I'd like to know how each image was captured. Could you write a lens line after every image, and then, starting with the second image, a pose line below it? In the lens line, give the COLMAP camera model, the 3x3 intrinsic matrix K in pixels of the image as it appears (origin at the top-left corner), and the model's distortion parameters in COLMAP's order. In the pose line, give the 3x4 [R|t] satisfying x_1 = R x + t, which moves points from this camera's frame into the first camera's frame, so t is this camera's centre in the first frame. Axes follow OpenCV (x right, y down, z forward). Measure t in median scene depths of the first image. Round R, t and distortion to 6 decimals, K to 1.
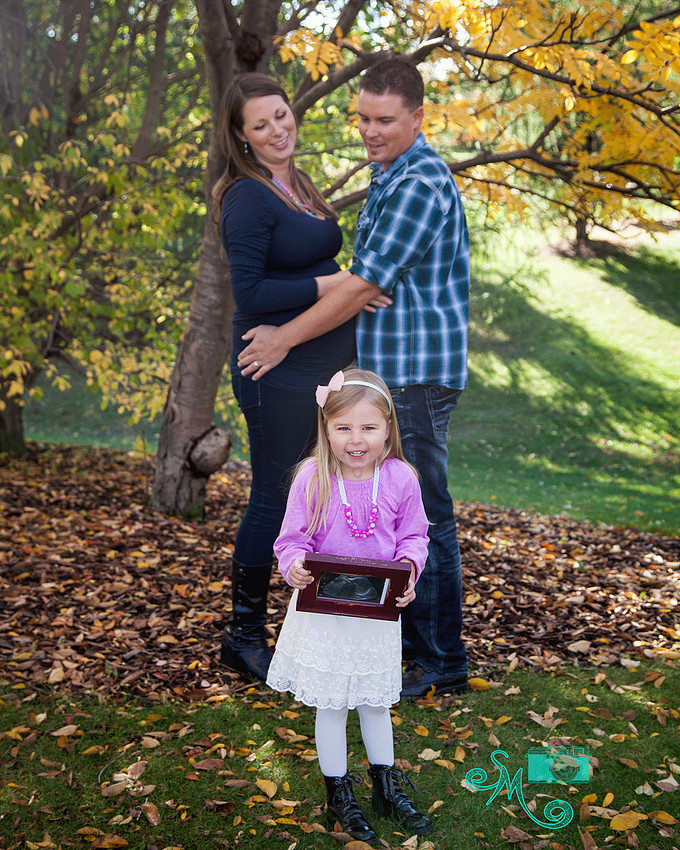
lens RADIAL K [[1294.8, 0, 340.0], [0, 1294.8, 425.0], [0, 0, 1]] dist [0.207767, -0.085115]
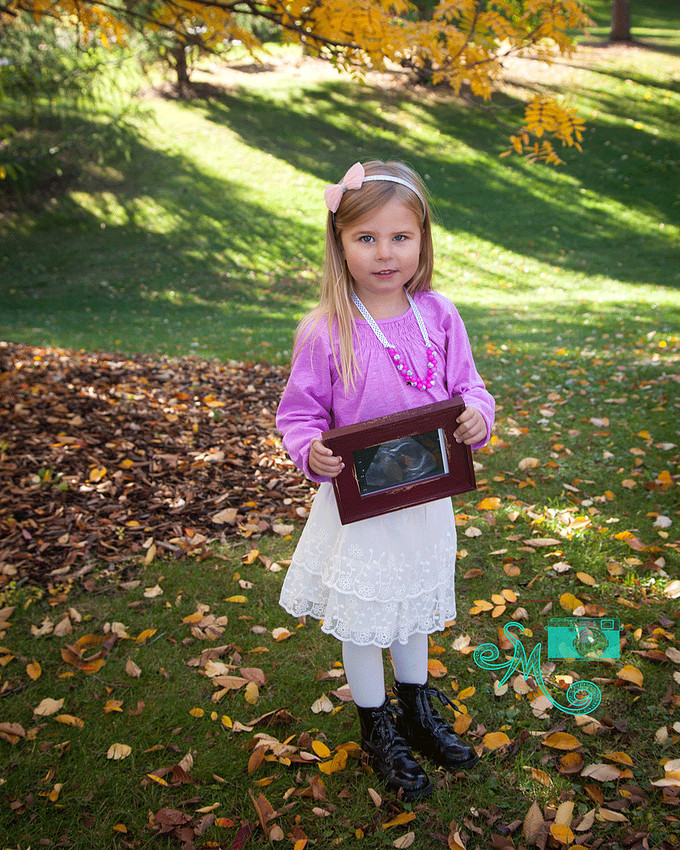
lens RADIAL K [[1224.6, 0, 394.6], [0, 1224.6, 422.9], [0, 0, 1]] dist [-0.040024, -0.013228]
pose [[0.940411, -0.110659, 0.321531, 0.027205], [0.067593, 0.987531, 0.142177, 0.000693], [-0.333255, -0.111971, 0.936164, 0.166190]]
